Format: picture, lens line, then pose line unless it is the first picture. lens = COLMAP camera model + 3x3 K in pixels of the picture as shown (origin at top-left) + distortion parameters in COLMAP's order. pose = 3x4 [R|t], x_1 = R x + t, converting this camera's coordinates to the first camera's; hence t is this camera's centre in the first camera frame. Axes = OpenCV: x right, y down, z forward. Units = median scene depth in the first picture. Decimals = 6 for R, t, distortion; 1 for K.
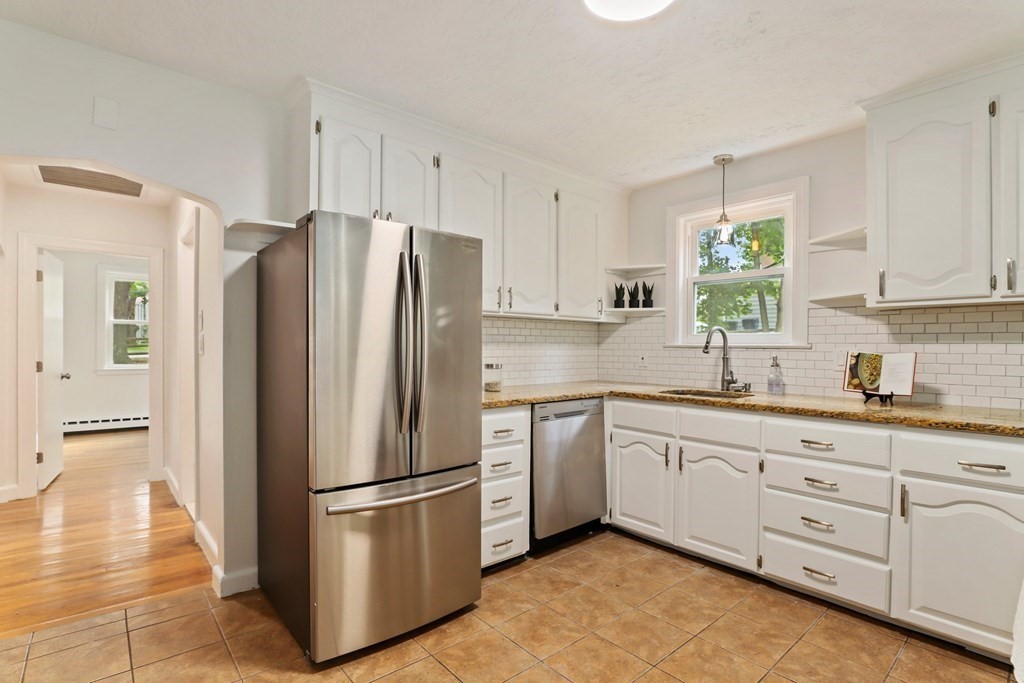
lens RADIAL K [[501.1, 0, 494.4], [0, 501.1, 347.3], [0, 0, 1]] dist [-0.001572, -0.000081]
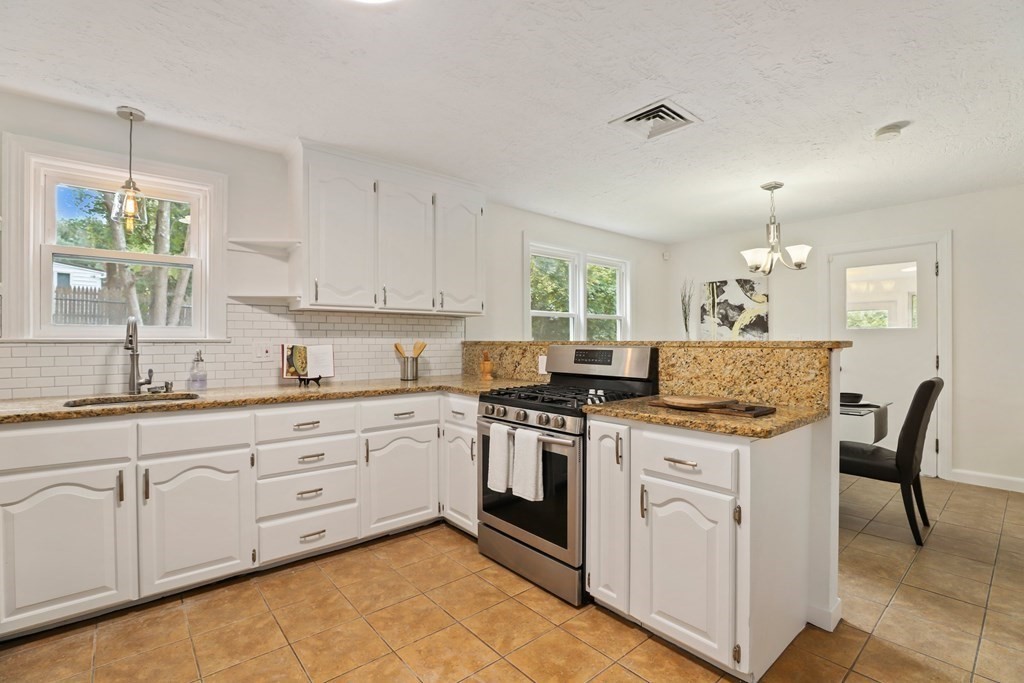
lens RADIAL K [[480.7, 0, 517.1], [0, 480.7, 339.8], [0, 0, 1]] dist [-0.002688, 0.000363]
pose [[0.002121, -0.003703, 0.999991, -0.414099], [0.005072, 0.999980, 0.003693, -0.003966], [-0.999985, 0.005064, 0.002139, 0.457472]]
